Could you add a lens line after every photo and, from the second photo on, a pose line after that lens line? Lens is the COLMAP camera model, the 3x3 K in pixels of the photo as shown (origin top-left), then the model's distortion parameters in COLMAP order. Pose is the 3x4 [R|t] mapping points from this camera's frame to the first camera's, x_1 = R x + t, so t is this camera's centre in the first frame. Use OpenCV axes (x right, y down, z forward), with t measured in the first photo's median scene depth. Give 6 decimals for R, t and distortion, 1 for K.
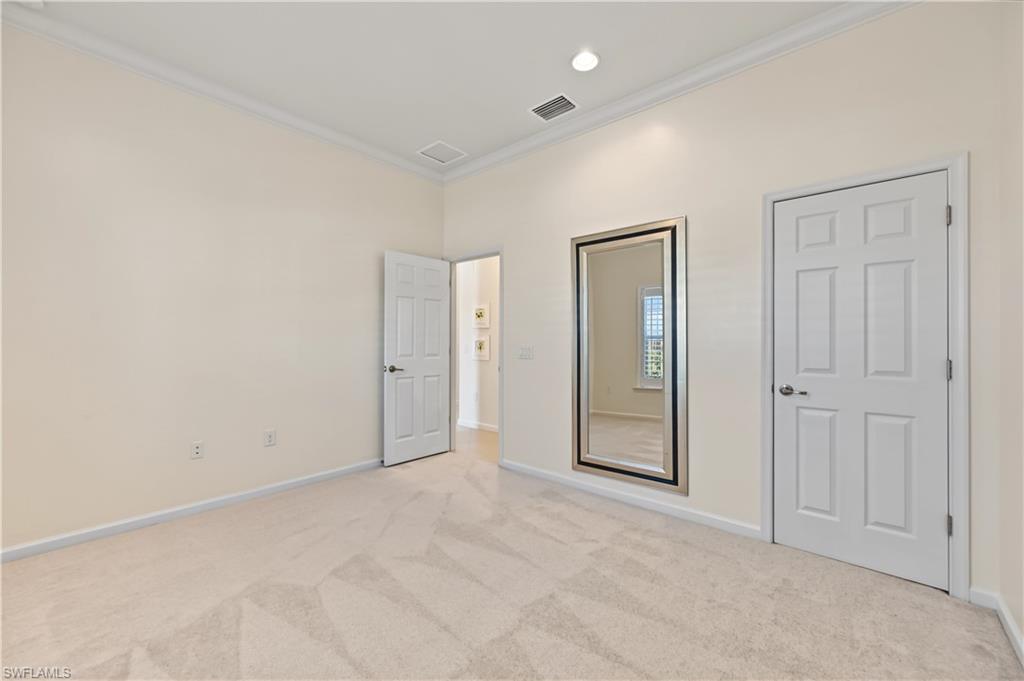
lens RADIAL K [[407.7, 0, 511.0], [0, 407.7, 341.9], [0, 0, 1]] dist [-0.000499, 0.000605]
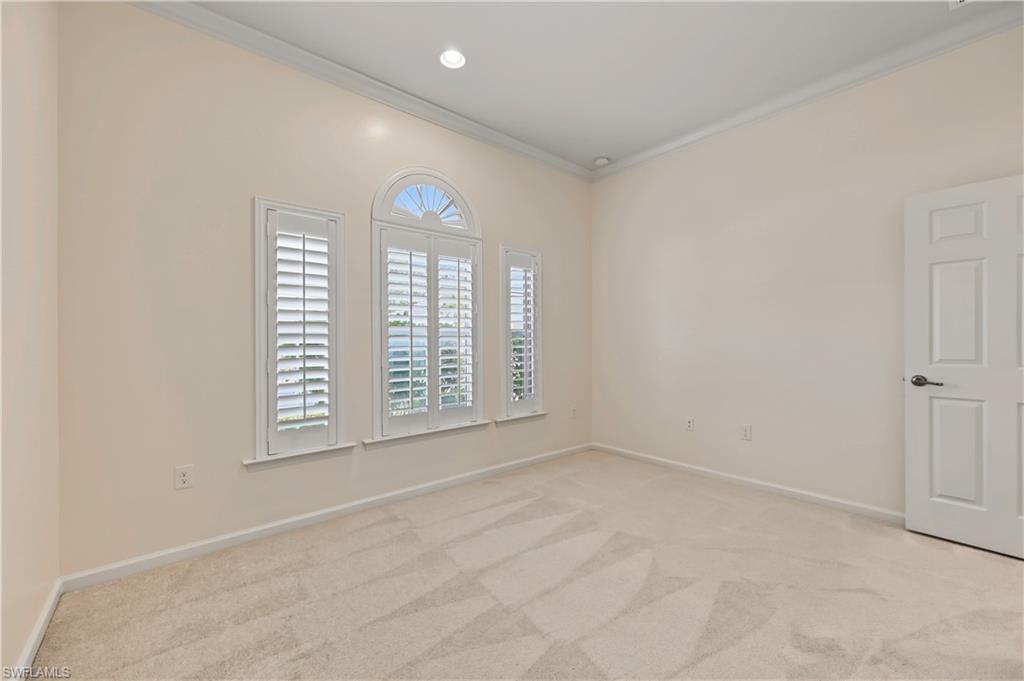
lens RADIAL K [[407.7, 0, 511.8], [0, 407.7, 340.2], [0, 0, 1]] dist [-0.000499, 0.000605]
pose [[-0.141775, -0.003224, -0.989894, 0.529709], [0.000164, 0.999995, -0.003280, 0.006298], [0.989899, -0.000627, -0.141773, 0.578607]]
